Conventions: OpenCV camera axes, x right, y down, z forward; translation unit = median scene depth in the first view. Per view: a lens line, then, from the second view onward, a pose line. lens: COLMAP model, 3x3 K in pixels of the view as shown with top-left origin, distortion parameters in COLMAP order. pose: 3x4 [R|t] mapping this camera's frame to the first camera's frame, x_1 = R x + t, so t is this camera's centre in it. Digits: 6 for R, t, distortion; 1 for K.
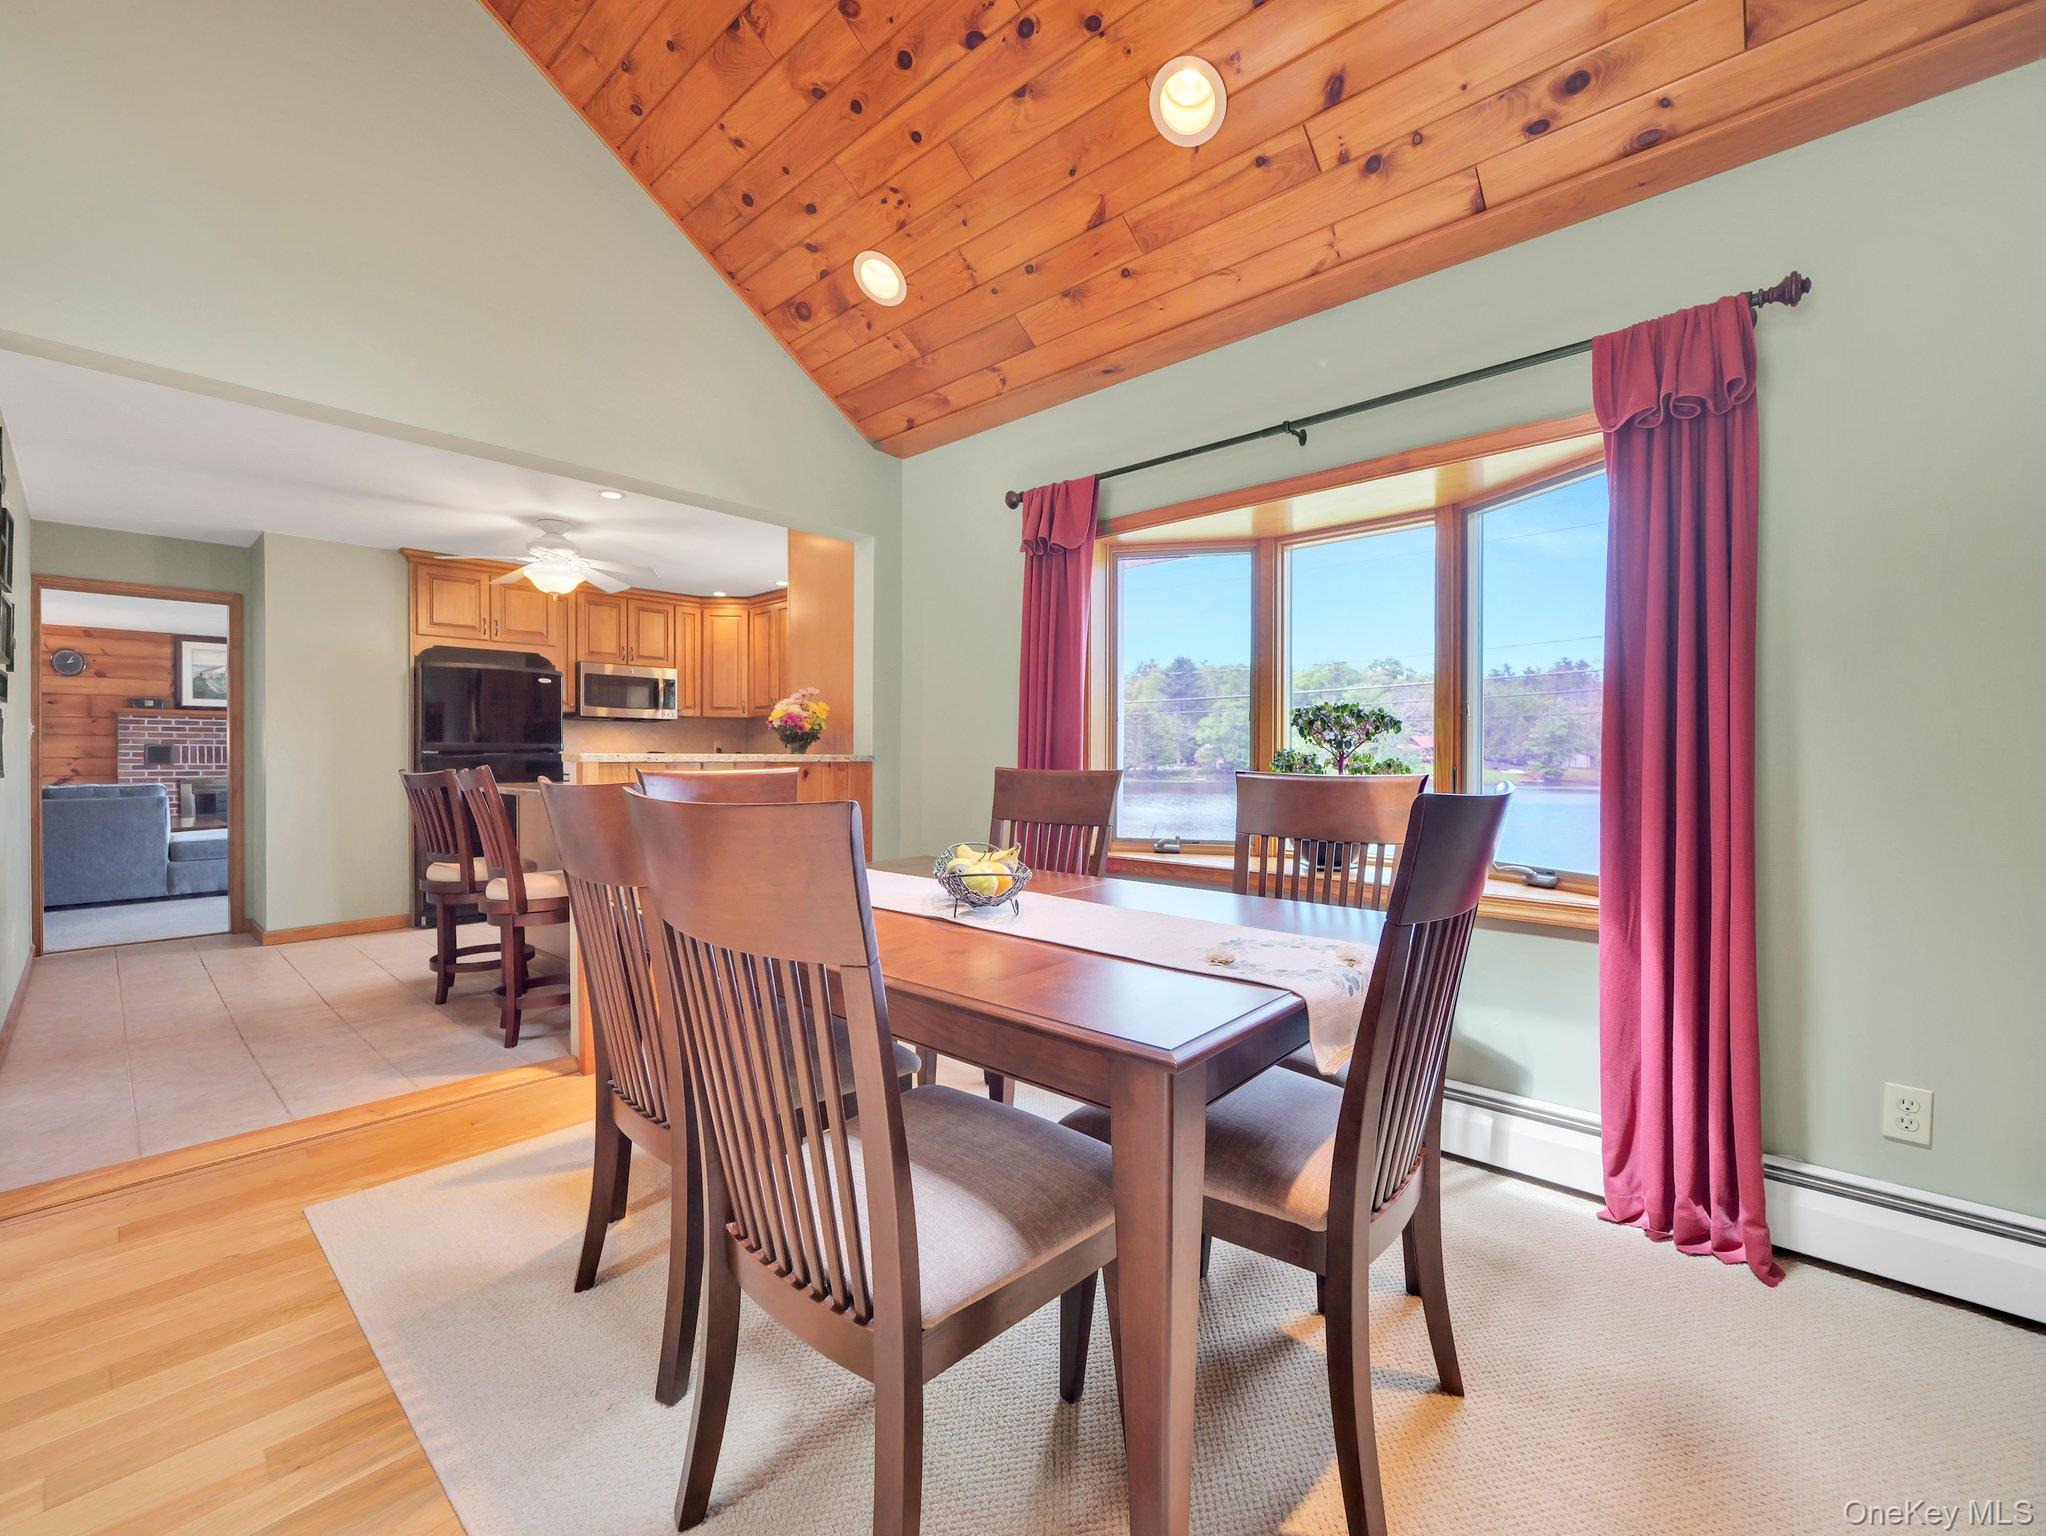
lens RADIAL K [[852.9, 0, 1015.3], [0, 852.9, 755.4], [0, 0, 1]] dist [-0.000431, -0.000723]
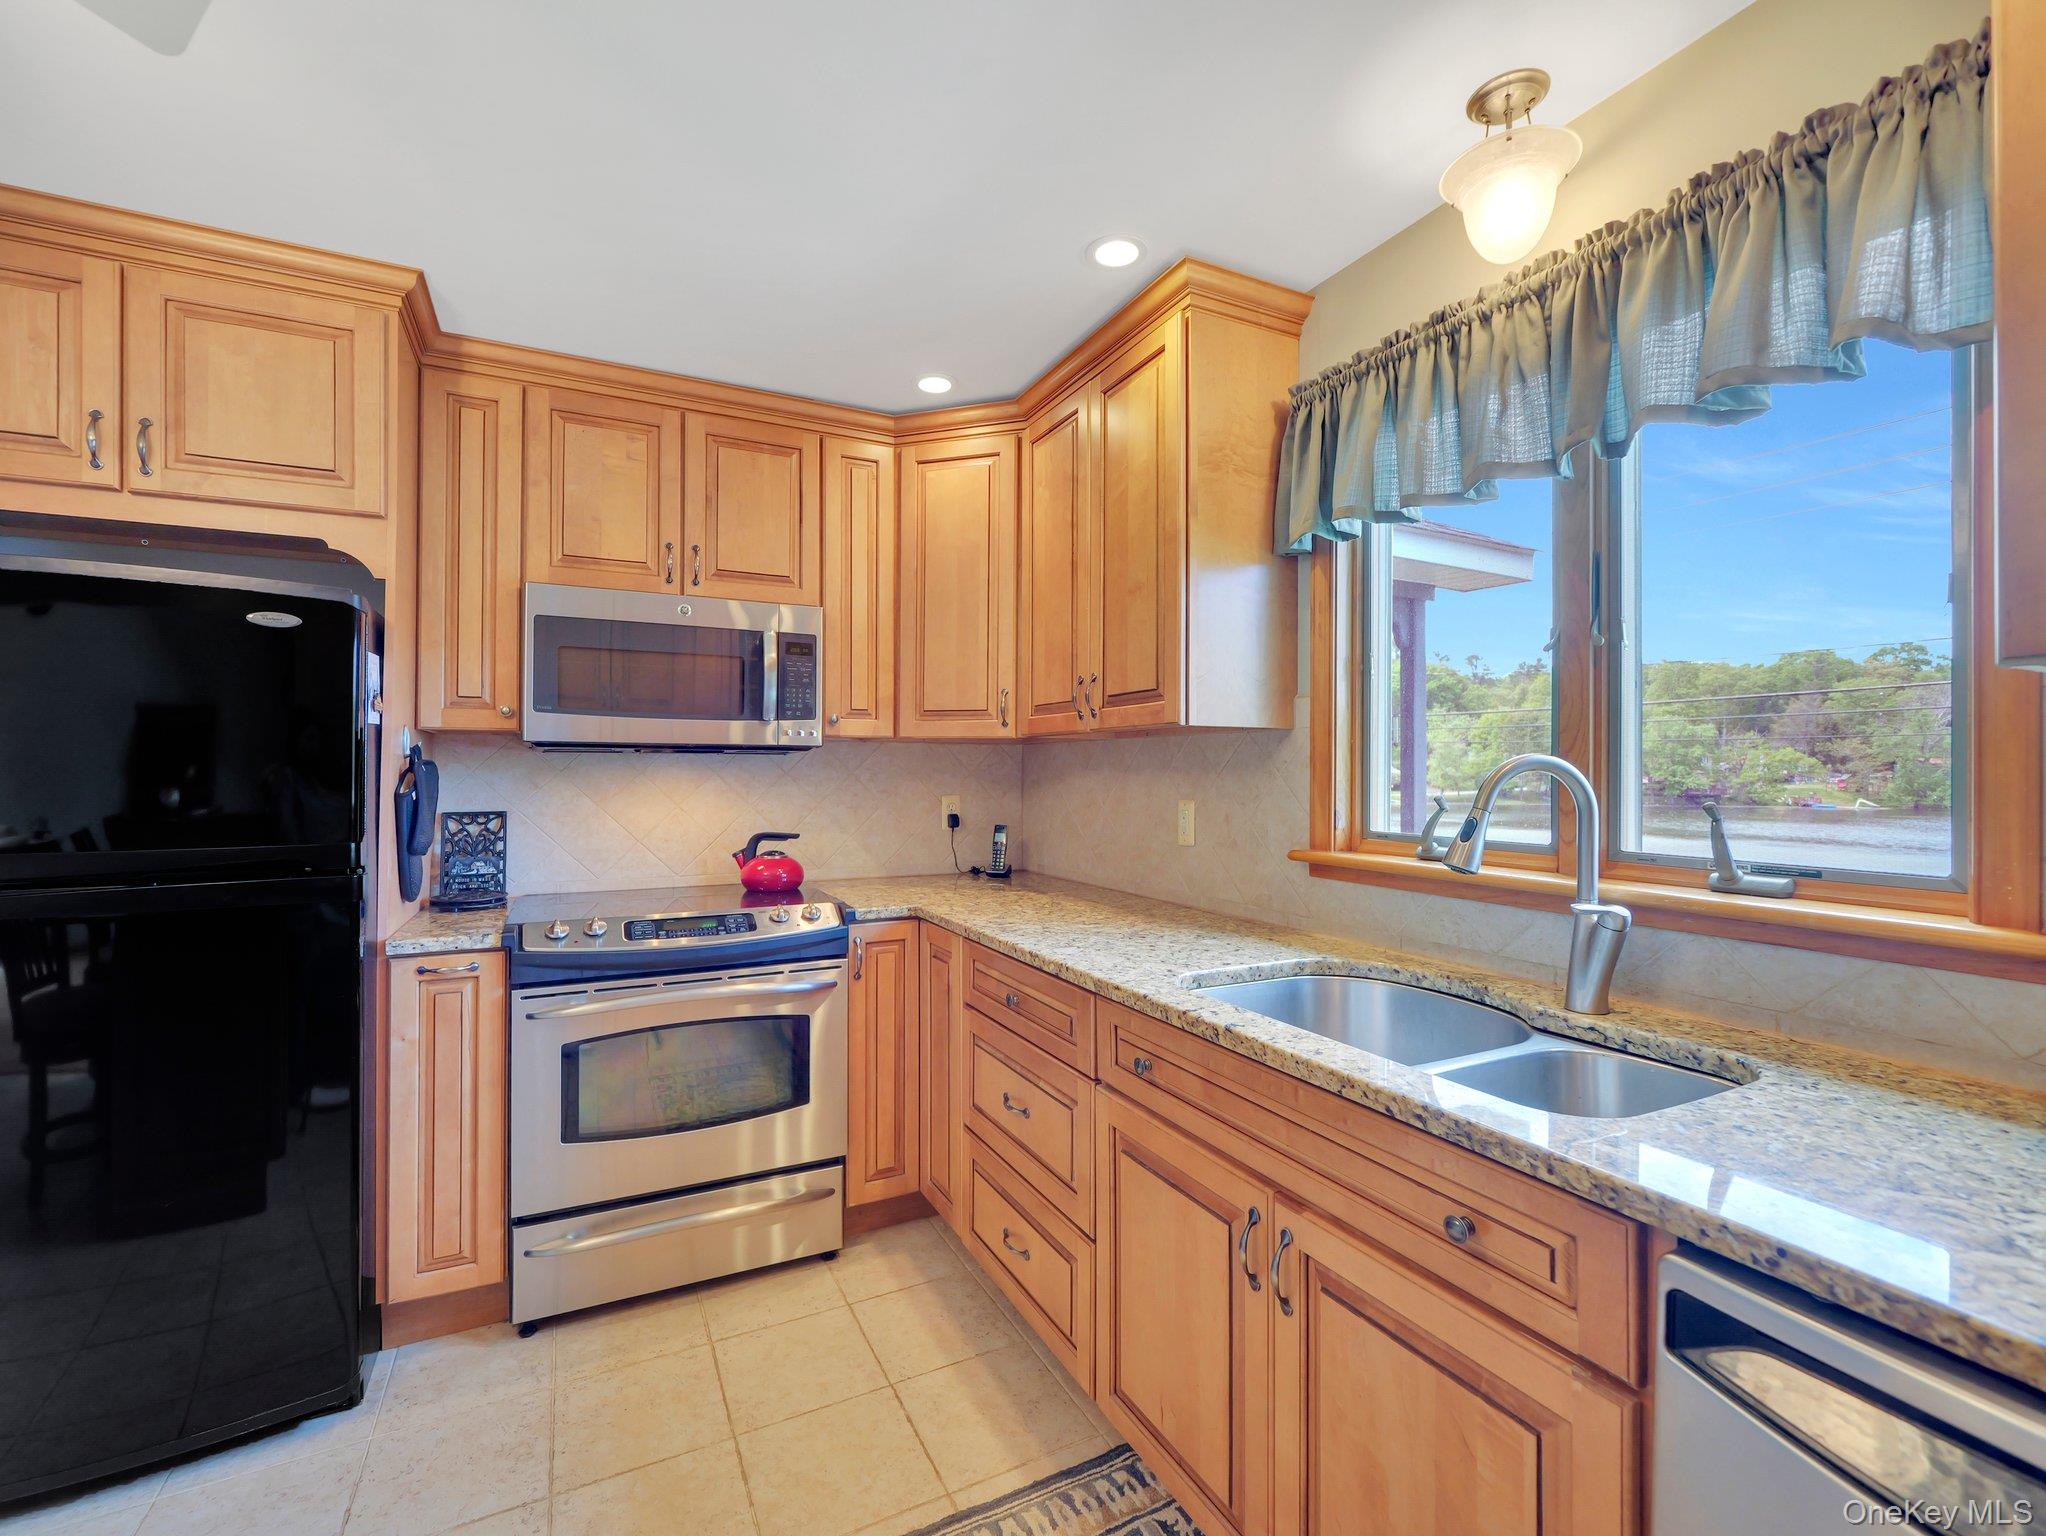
lens RADIAL K [[877.1, 0, 1014.2], [0, 877.1, 763.0], [0, 0, 1]] dist [-0.003126, -0.001001]
pose [[0.928401, -0.001811, -0.371576, -0.189365], [-0.001774, 0.999955, -0.009305, -0.033399], [0.371576, 0.009298, 0.928356, 0.699176]]
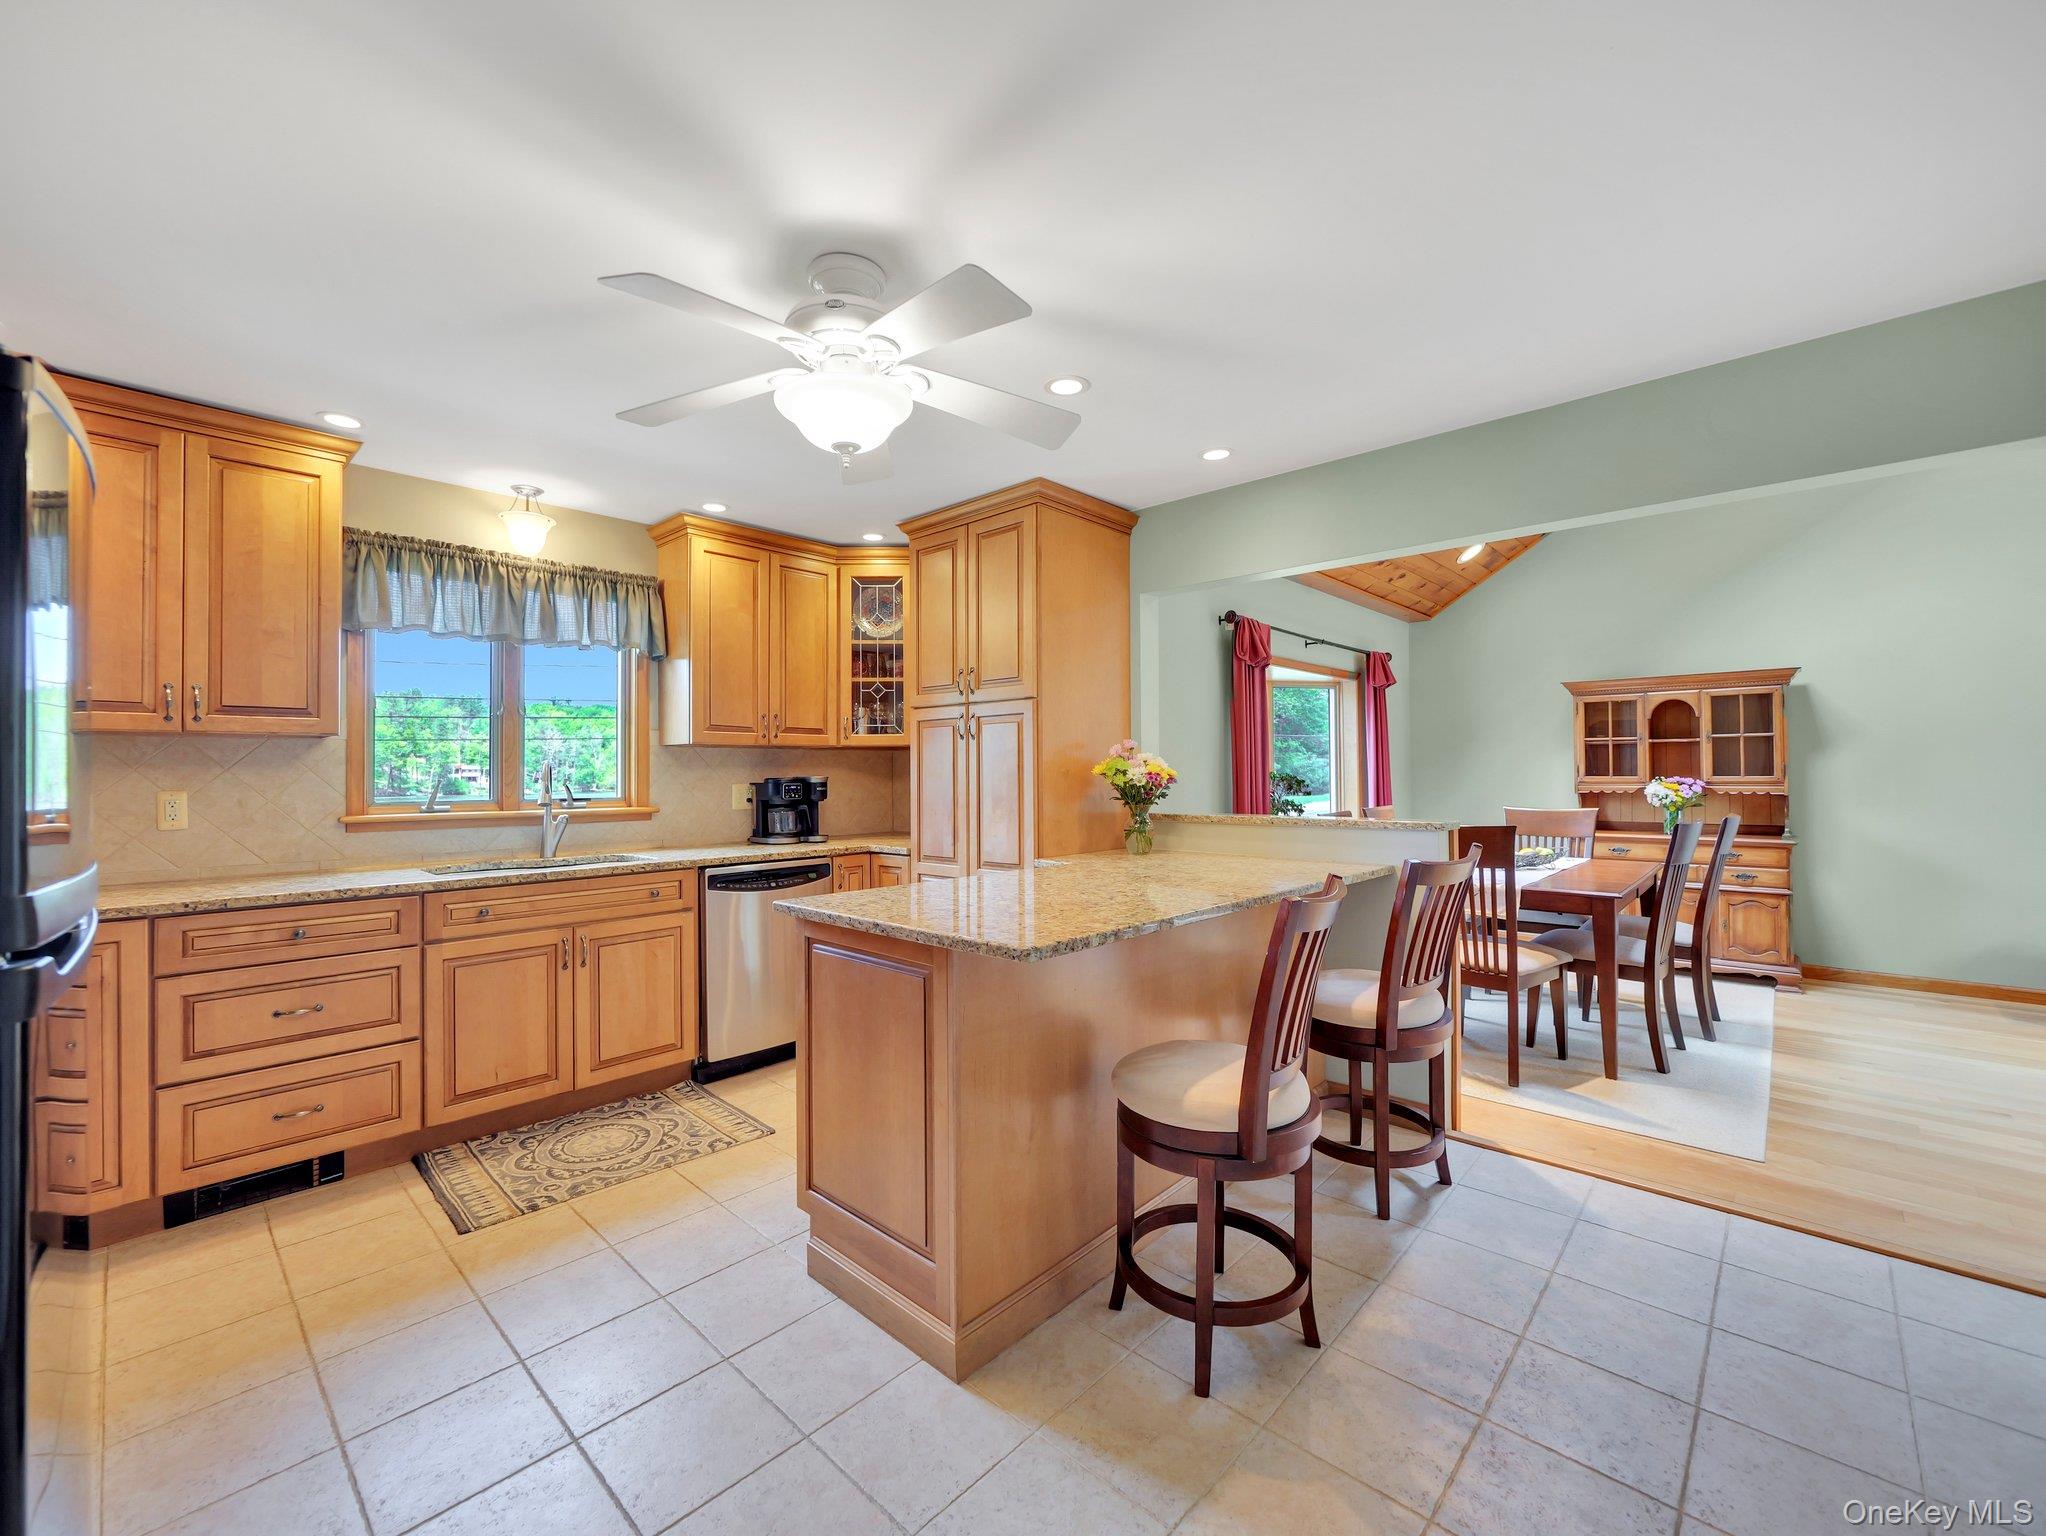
lens RADIAL K [[852.9, 0, 1033.9], [0, 852.9, 764.4], [0, 0, 1]] dist [-0.000431, -0.000723]
pose [[0.000701, 0.008919, 0.999960, -0.652858], [0.007842, 0.999929, -0.008924, -0.027953], [-0.999969, 0.007847, 0.000631, 0.641274]]
